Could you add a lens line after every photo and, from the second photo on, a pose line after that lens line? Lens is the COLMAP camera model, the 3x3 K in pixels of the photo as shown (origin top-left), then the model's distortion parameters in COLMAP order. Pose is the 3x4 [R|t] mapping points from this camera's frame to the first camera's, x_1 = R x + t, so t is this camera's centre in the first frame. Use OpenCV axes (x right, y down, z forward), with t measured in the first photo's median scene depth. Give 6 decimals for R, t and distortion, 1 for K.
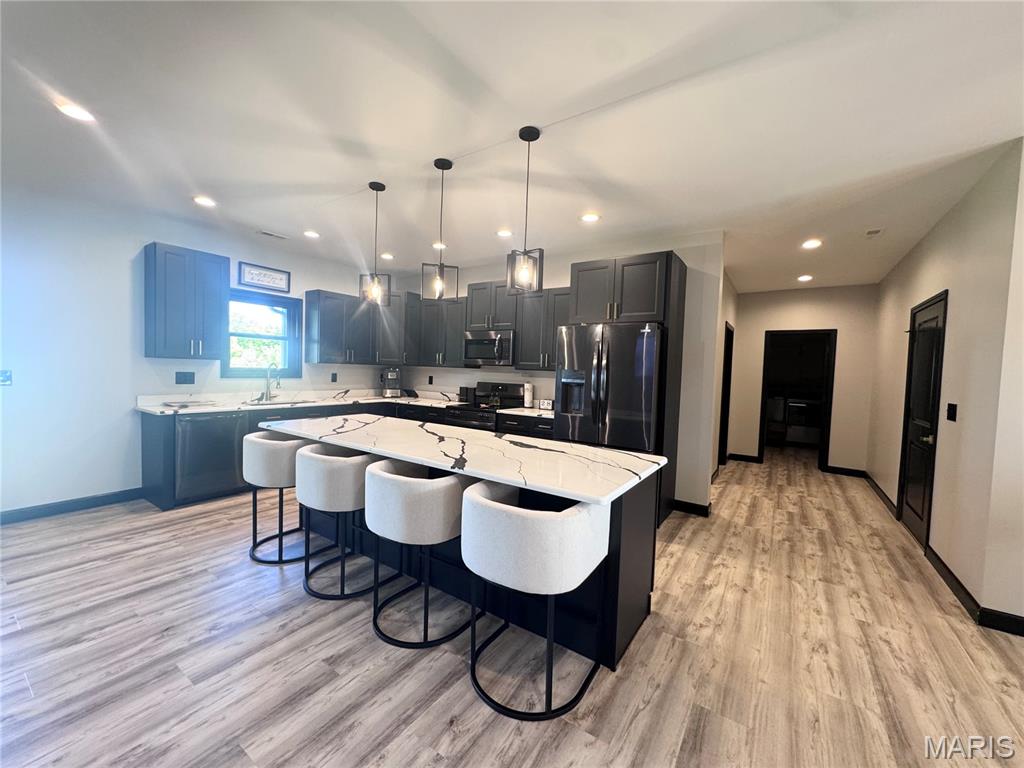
lens RADIAL K [[408.0, 0, 512.0], [0, 408.0, 384.0], [0, 0, 1]] dist [0.000635, 0.000038]
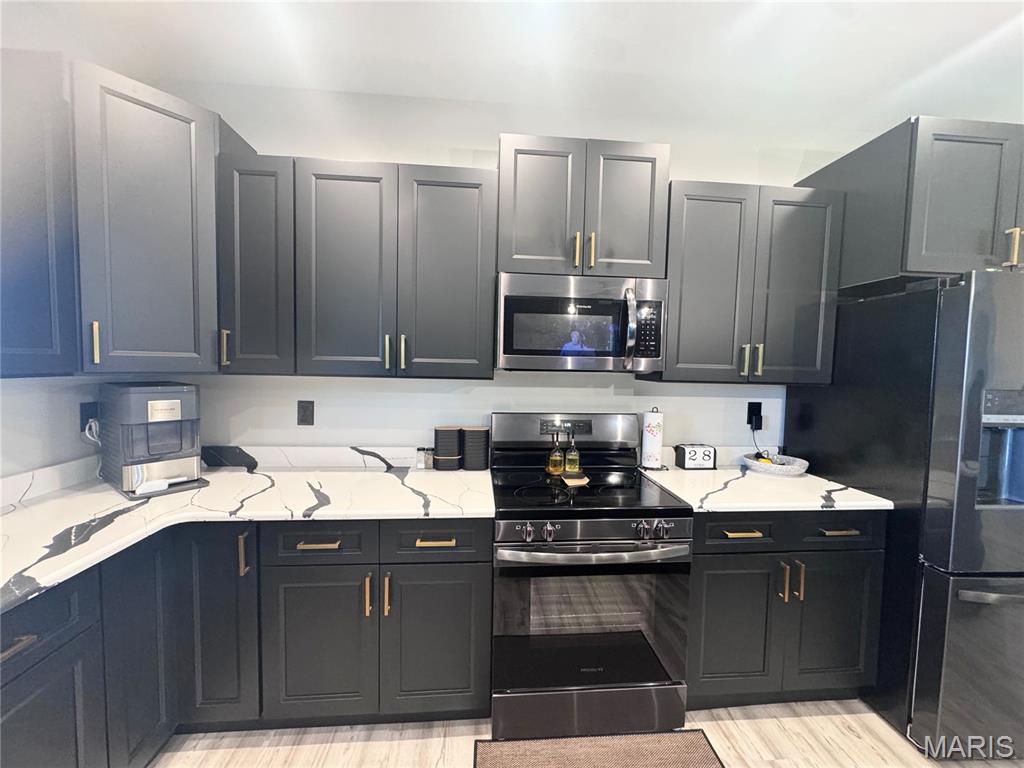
lens RADIAL K [[408.0, 0, 512.0], [0, 408.0, 384.0], [0, 0, 1]] dist [0.000635, 0.000038]
pose [[0.777553, -0.047179, 0.627045, -0.339324], [0.027946, 0.998789, 0.040494, -0.051885], [-0.628196, -0.013963, 0.777930, 0.763562]]
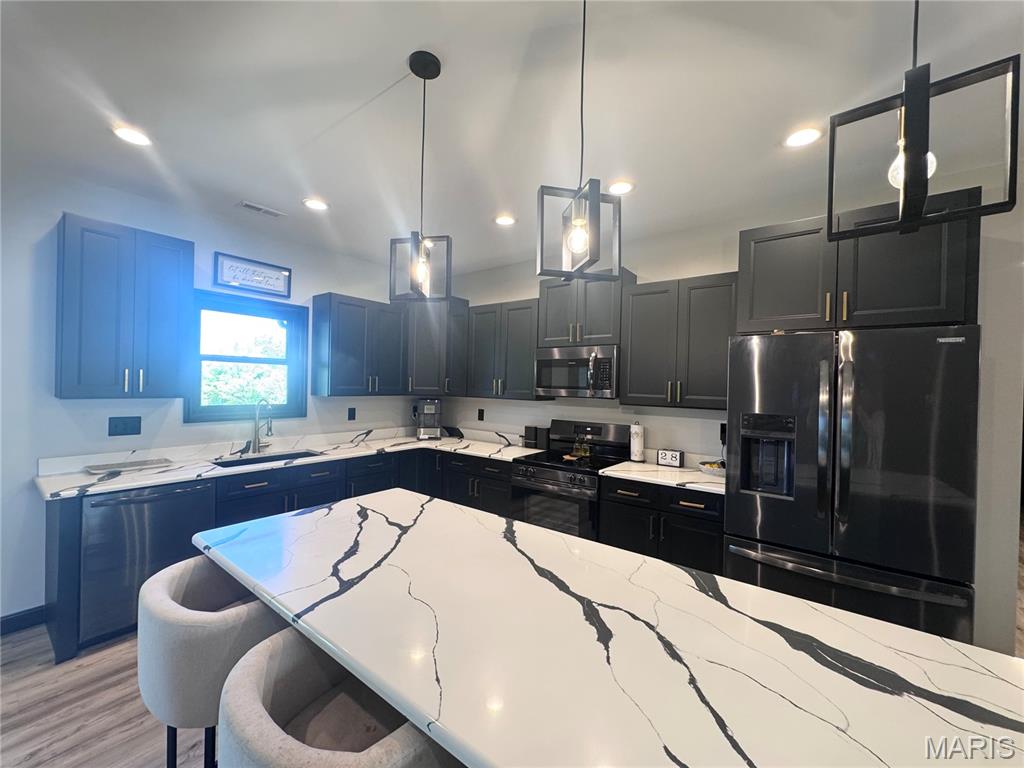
lens RADIAL K [[408.0, 0, 512.0], [0, 408.0, 384.0], [0, 0, 1]] dist [0.000635, 0.000038]
pose [[0.998560, -0.011595, -0.052387, -0.127276], [0.009523, 0.999169, -0.039620, -0.043096], [0.052803, 0.039064, 0.997841, 0.326625]]
